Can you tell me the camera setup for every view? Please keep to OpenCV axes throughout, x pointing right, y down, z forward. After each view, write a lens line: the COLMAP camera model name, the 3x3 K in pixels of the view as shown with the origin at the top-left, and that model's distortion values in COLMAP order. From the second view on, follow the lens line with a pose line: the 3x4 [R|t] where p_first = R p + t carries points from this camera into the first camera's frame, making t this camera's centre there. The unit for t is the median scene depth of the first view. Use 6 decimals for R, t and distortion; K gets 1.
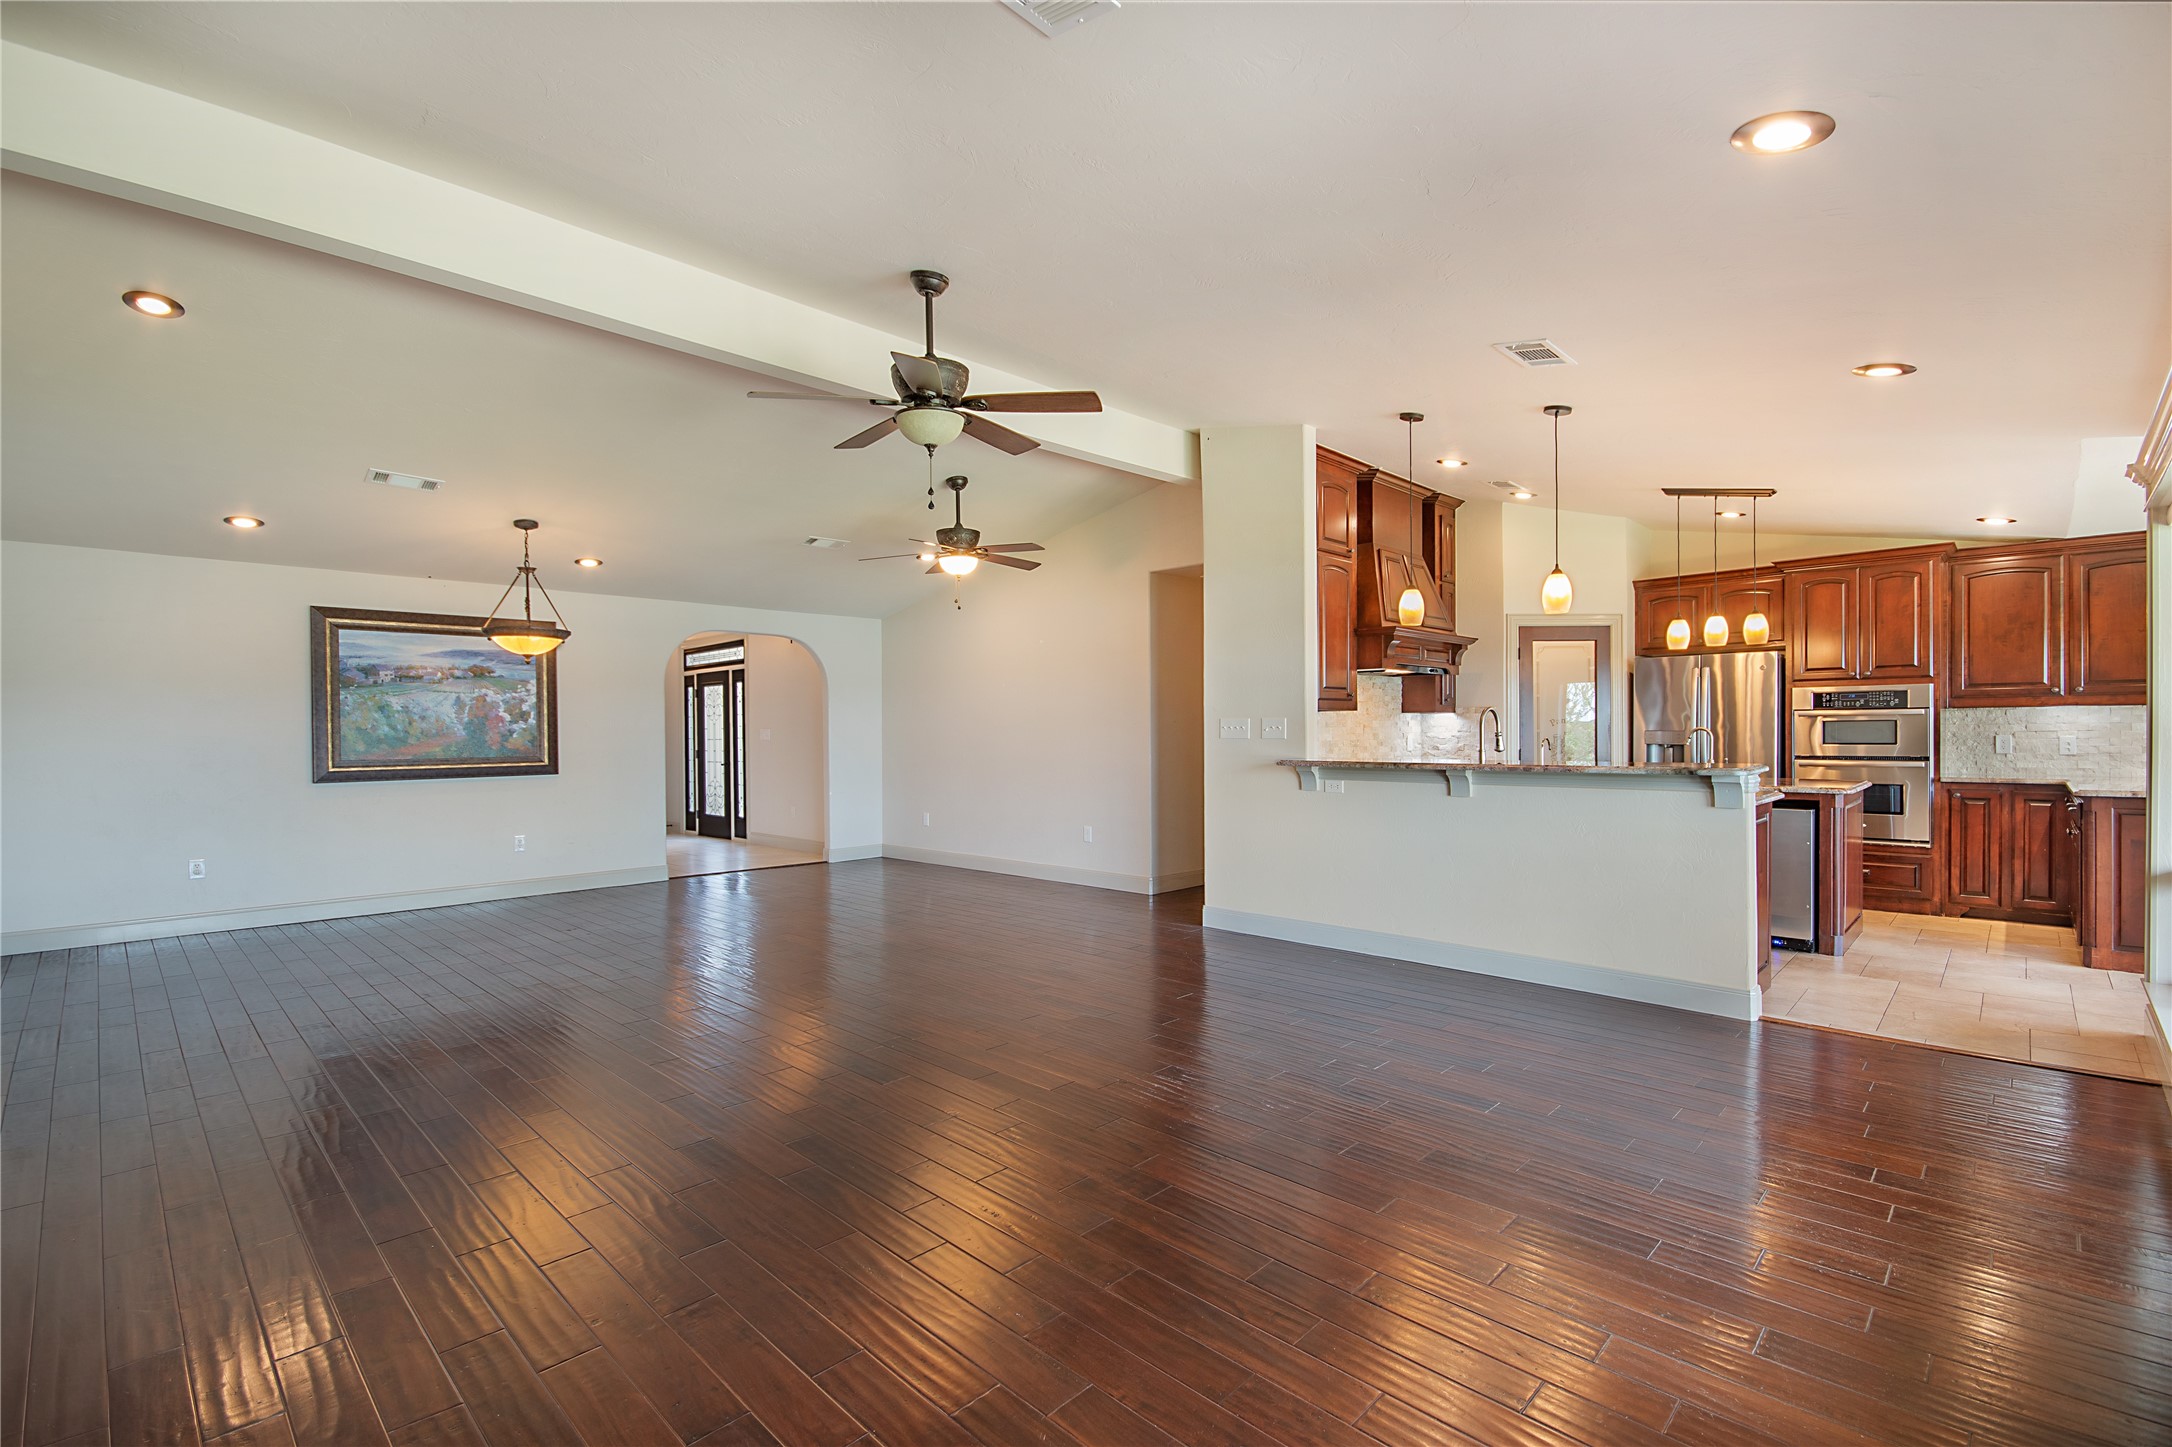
lens RADIAL K [[976.2, 0, 1117.7], [0, 976.2, 733.2], [0, 0, 1]] dist [0.008923, -0.006709]
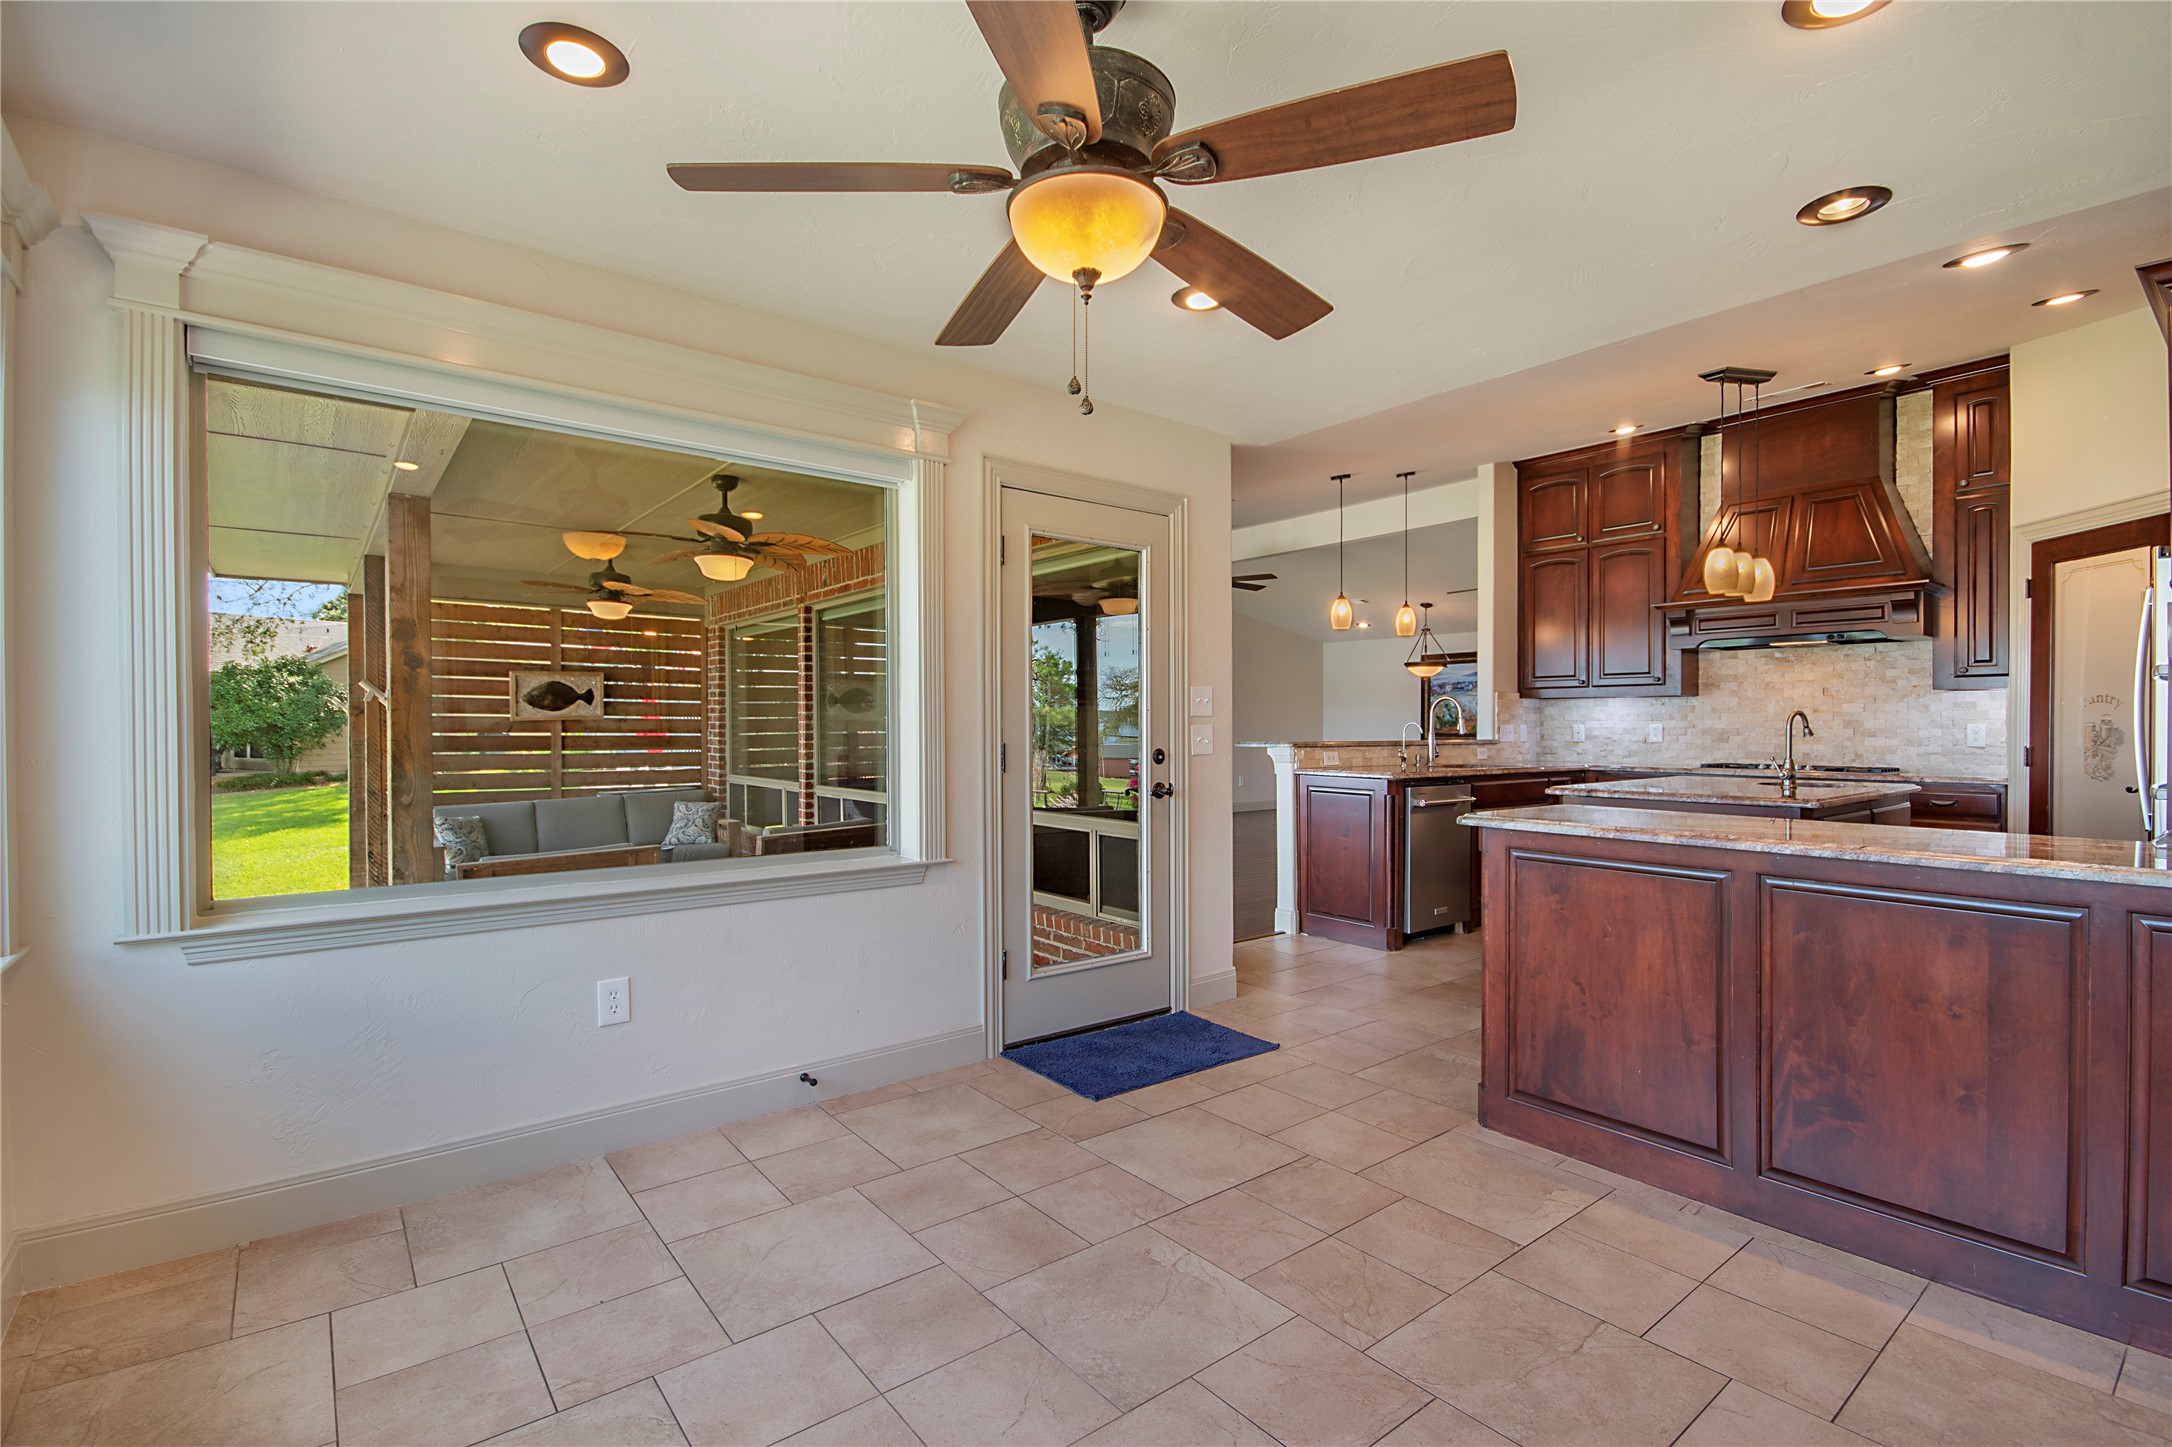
lens RADIAL K [[976.2, 0, 1099.6], [0, 976.2, 716.3], [0, 0, 1]] dist [0.008923, -0.006709]
pose [[-0.106005, -0.001930, -0.994364, 1.273671], [-0.001373, 0.999997, -0.001794, -0.000815], [0.994365, 0.001175, -0.106007, 0.581255]]
